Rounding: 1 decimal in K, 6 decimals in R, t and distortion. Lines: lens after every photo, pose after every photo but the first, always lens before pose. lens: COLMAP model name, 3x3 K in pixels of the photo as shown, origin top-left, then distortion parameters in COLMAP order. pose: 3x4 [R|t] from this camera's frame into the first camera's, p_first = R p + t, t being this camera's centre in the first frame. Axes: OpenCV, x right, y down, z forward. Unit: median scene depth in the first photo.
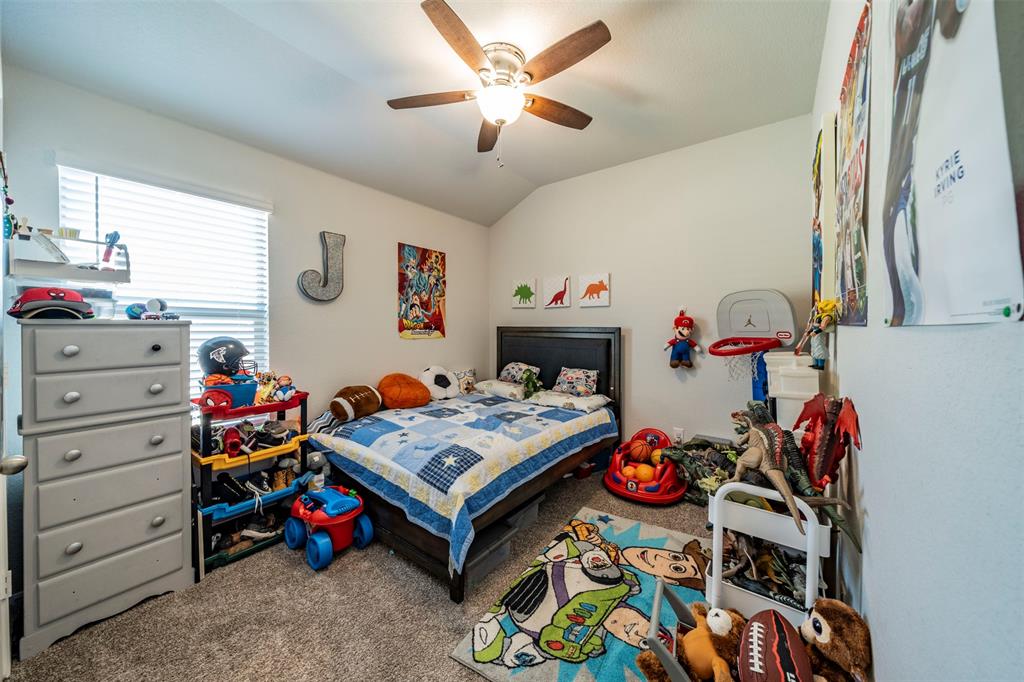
lens RADIAL K [[359.7, 0, 512.7], [0, 359.7, 333.0], [0, 0, 1]] dist [-0.005319, 0.000629]
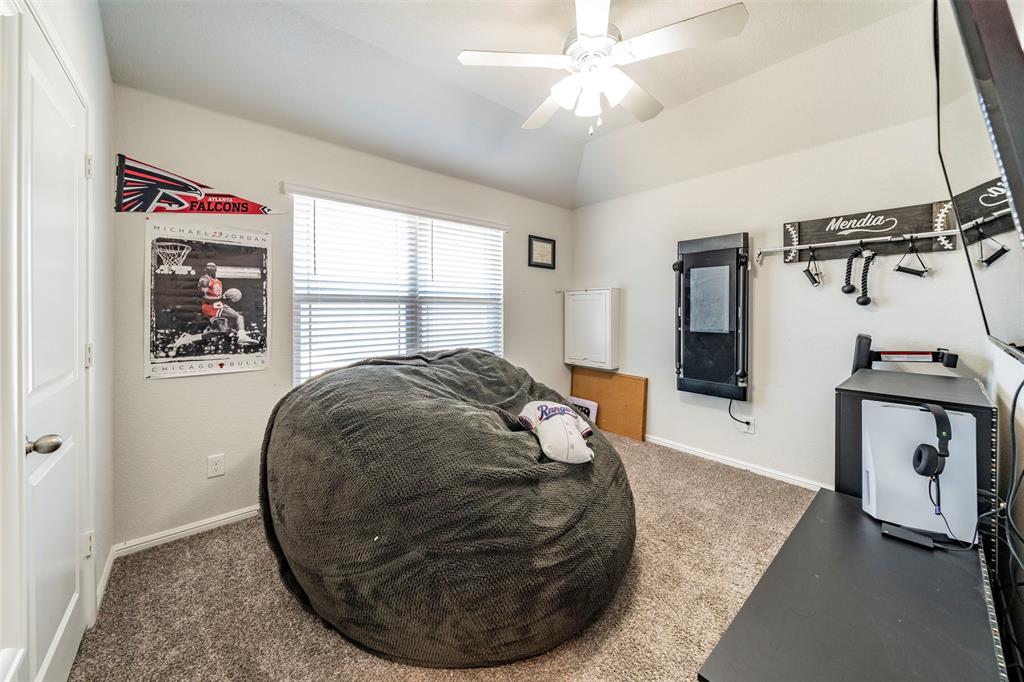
lens RADIAL K [[359.7, 0, 516.5], [0, 359.7, 311.7], [0, 0, 1]] dist [-0.005319, 0.000629]
pose [[0.975623, 0.000543, -0.219452, -0.239755], [-0.003522, 0.999907, -0.013184, 0.007335], [0.219425, 0.013635, 0.975534, -0.318445]]
